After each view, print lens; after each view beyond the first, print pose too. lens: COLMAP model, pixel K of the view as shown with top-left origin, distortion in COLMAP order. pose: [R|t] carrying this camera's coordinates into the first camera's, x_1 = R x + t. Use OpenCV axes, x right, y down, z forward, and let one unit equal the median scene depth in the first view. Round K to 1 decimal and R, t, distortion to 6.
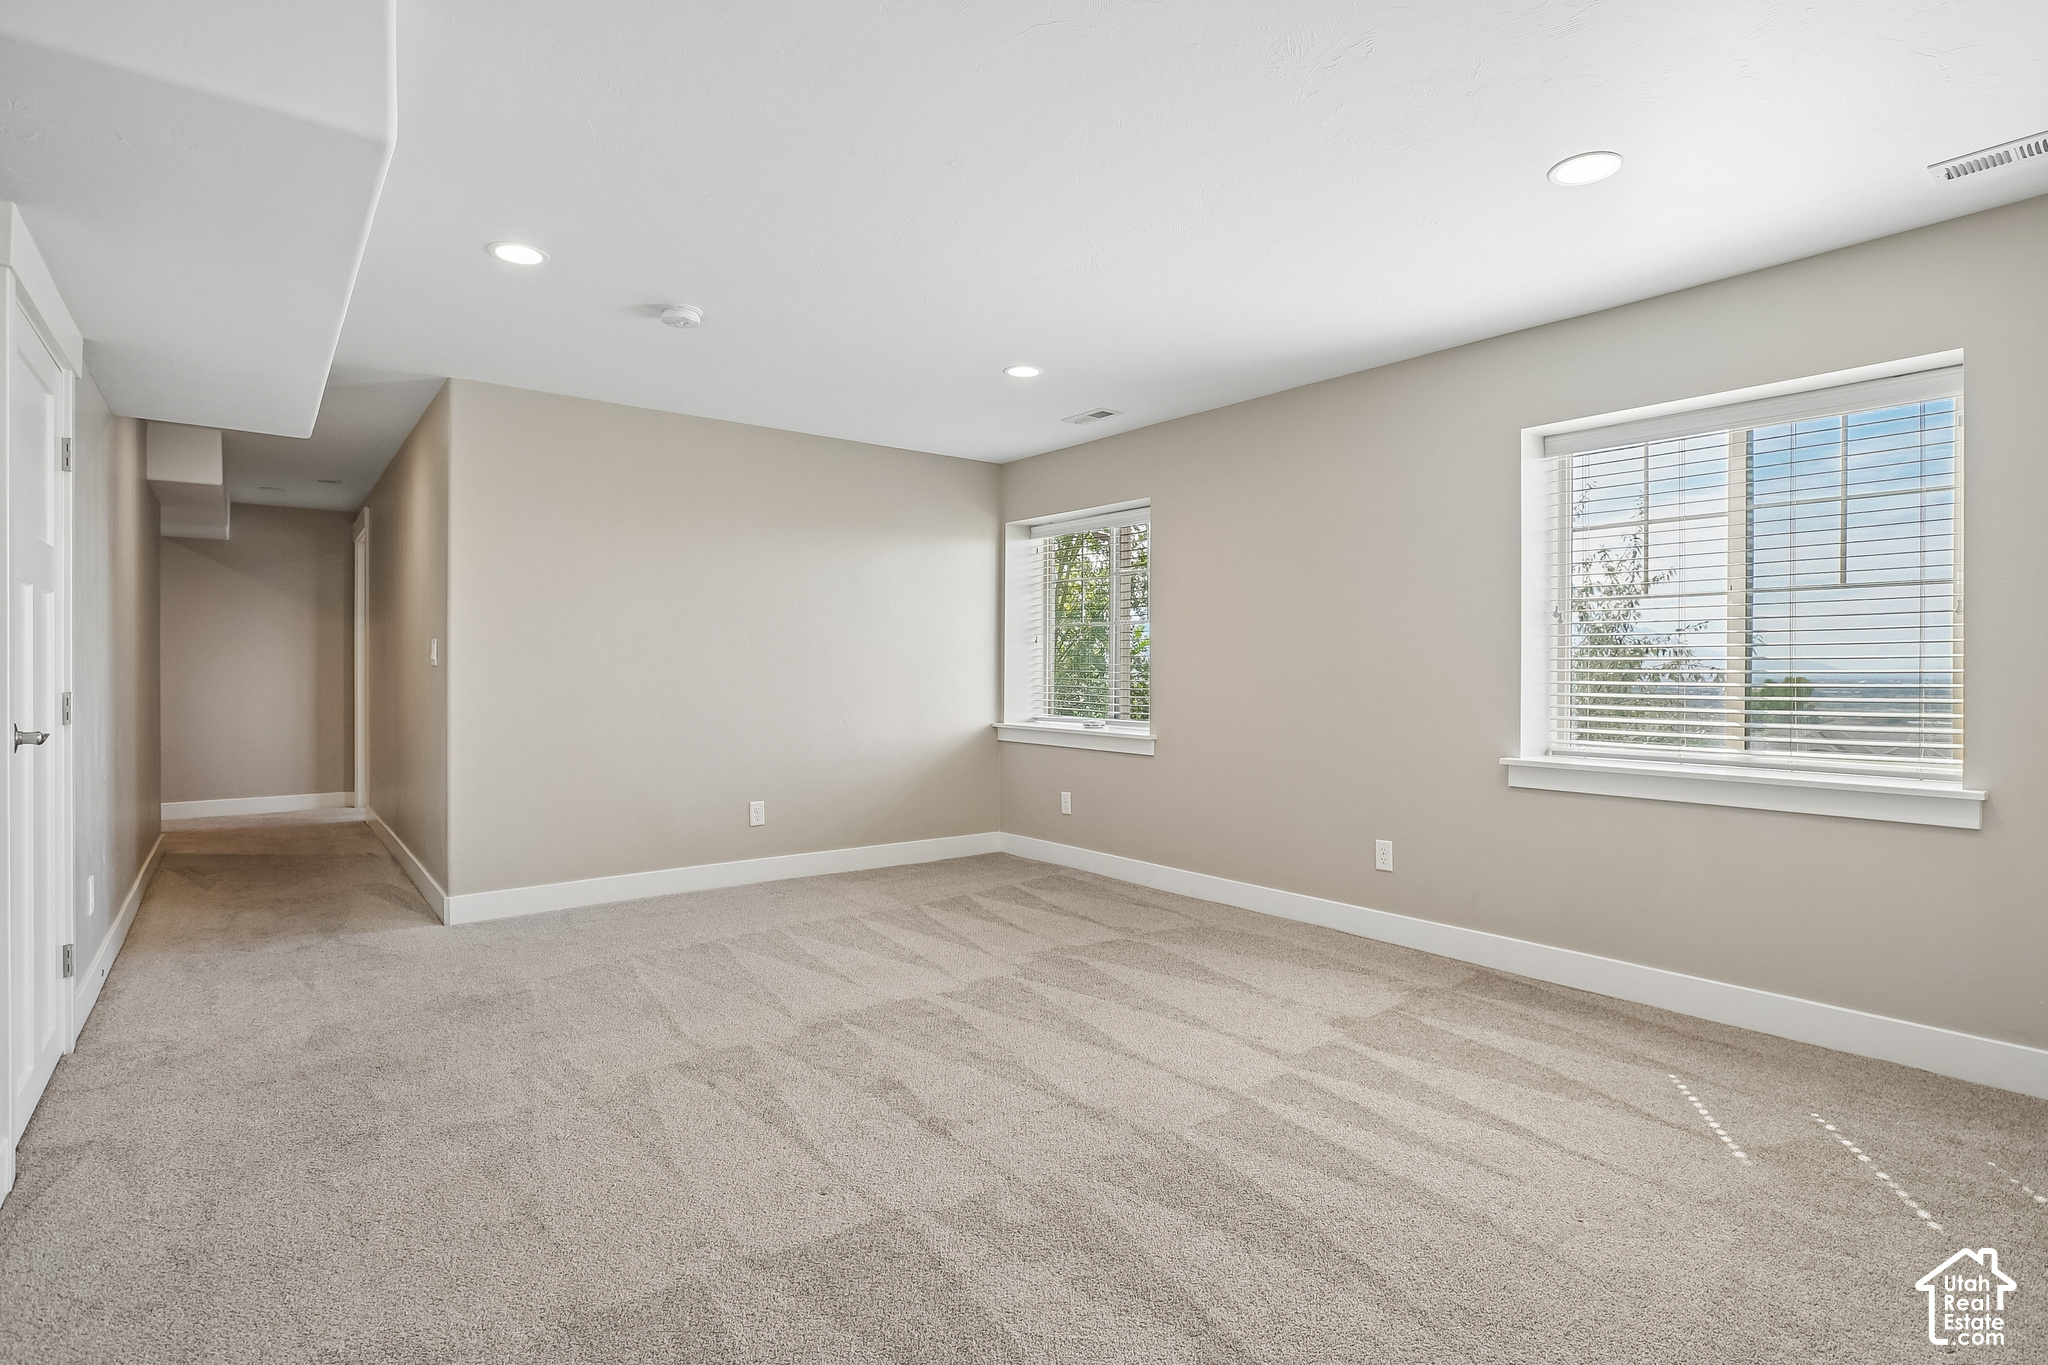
lens RADIAL K [[1057.0, 0, 1024.0], [0, 1057.0, 682.5], [0, 0, 1]] dist [-0.000560, -0.000116]
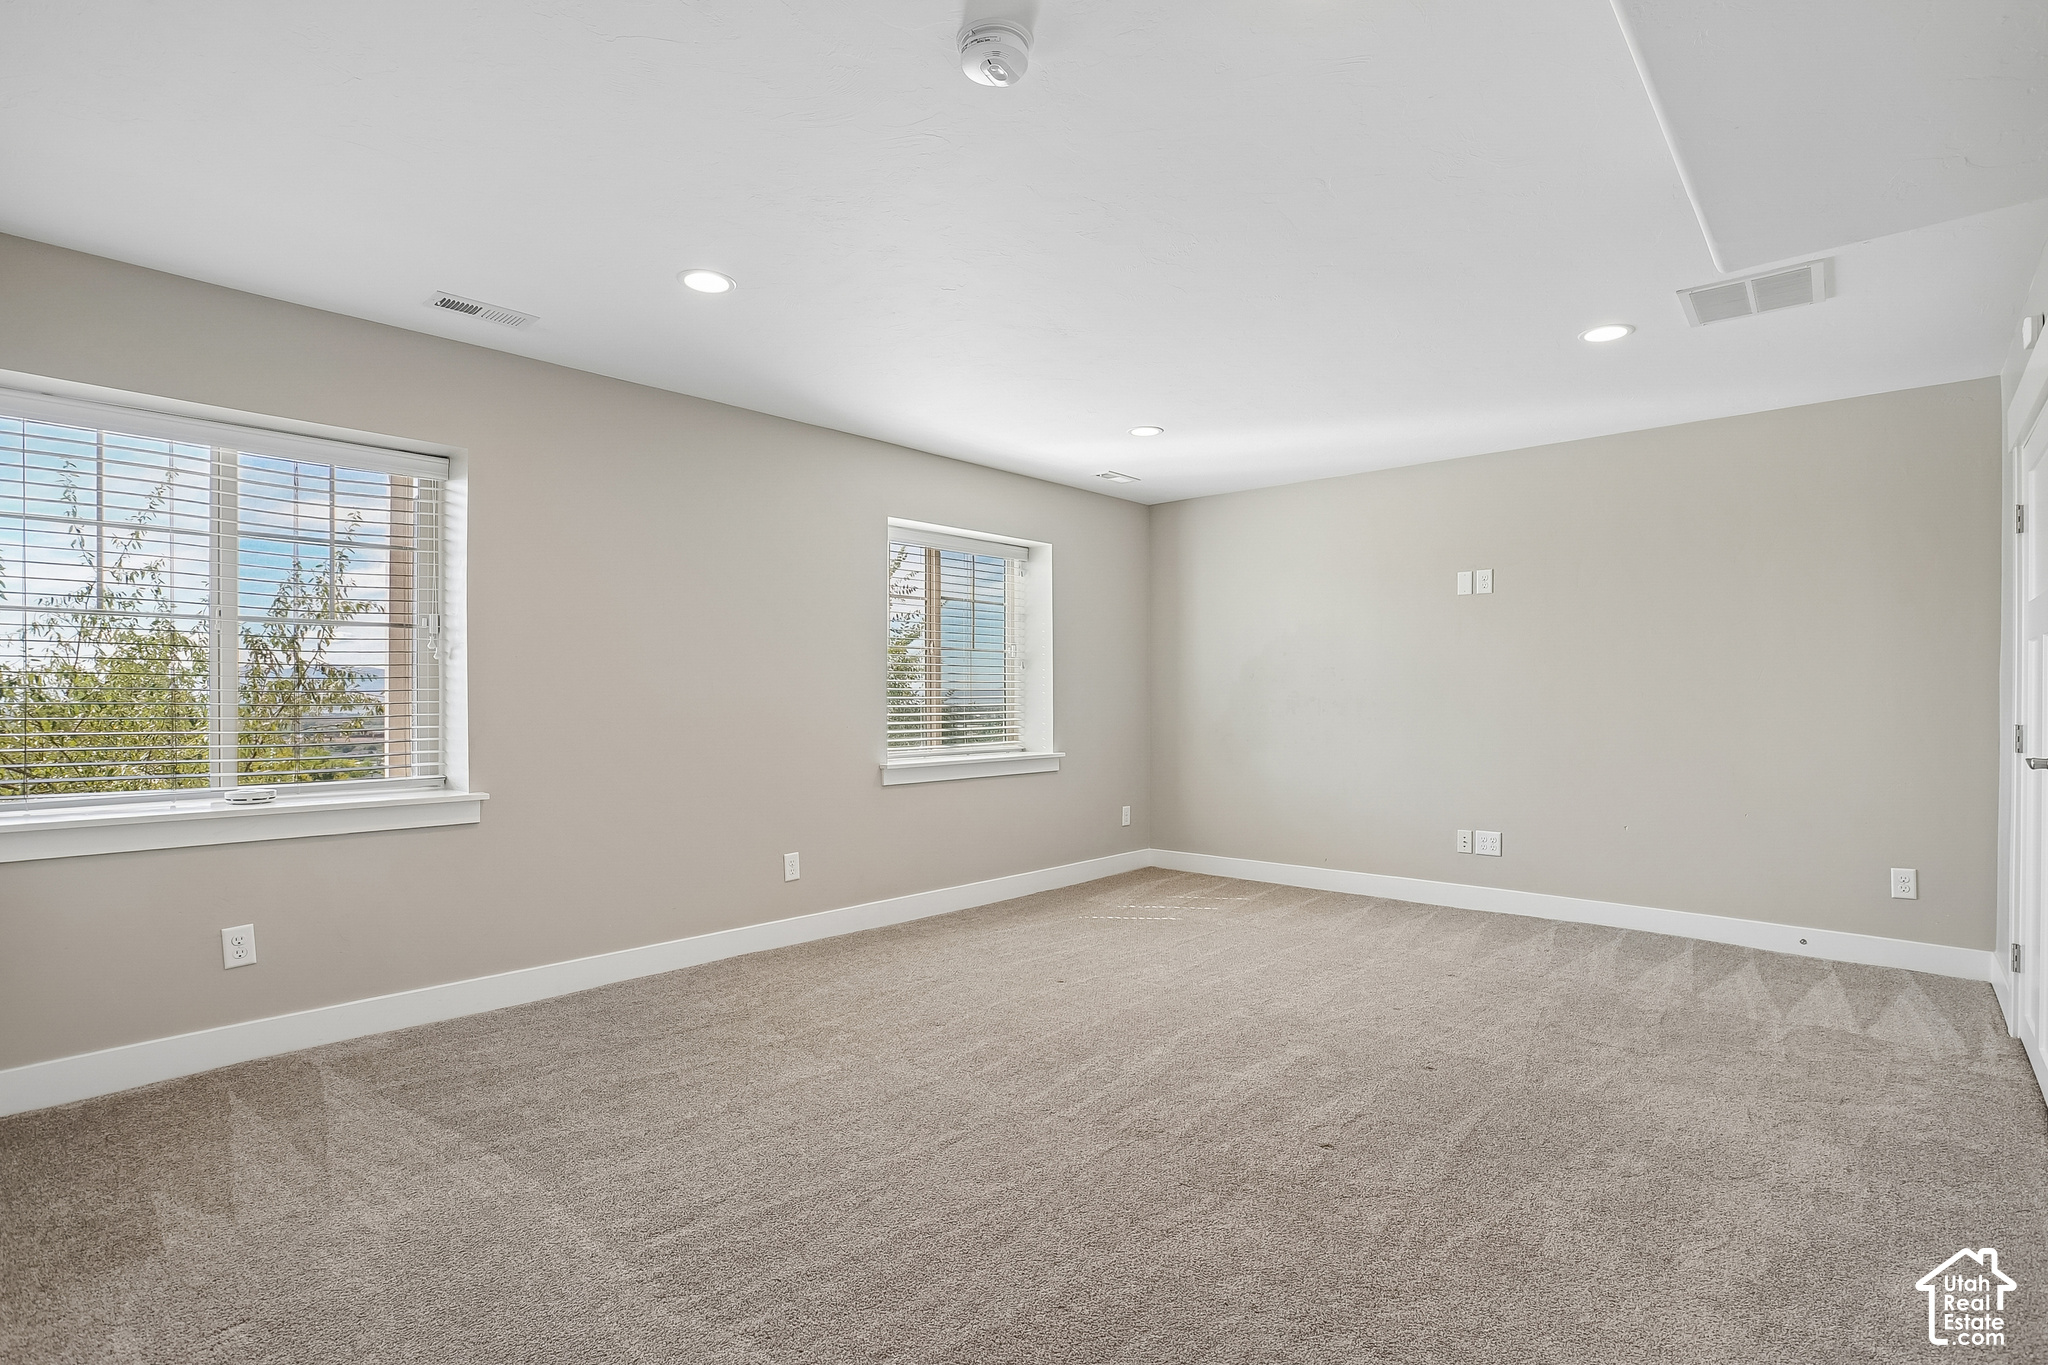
lens RADIAL K [[1000.2, 0, 1024.6], [0, 1000.2, 708.2], [0, 0, 1]] dist [-0.000279, -0.000042]
pose [[-0.160881, -0.010257, 0.986920, -0.817430], [0.016096, 0.999786, 0.013014, -0.011625], [-0.986843, 0.017979, -0.160682, 1.052985]]
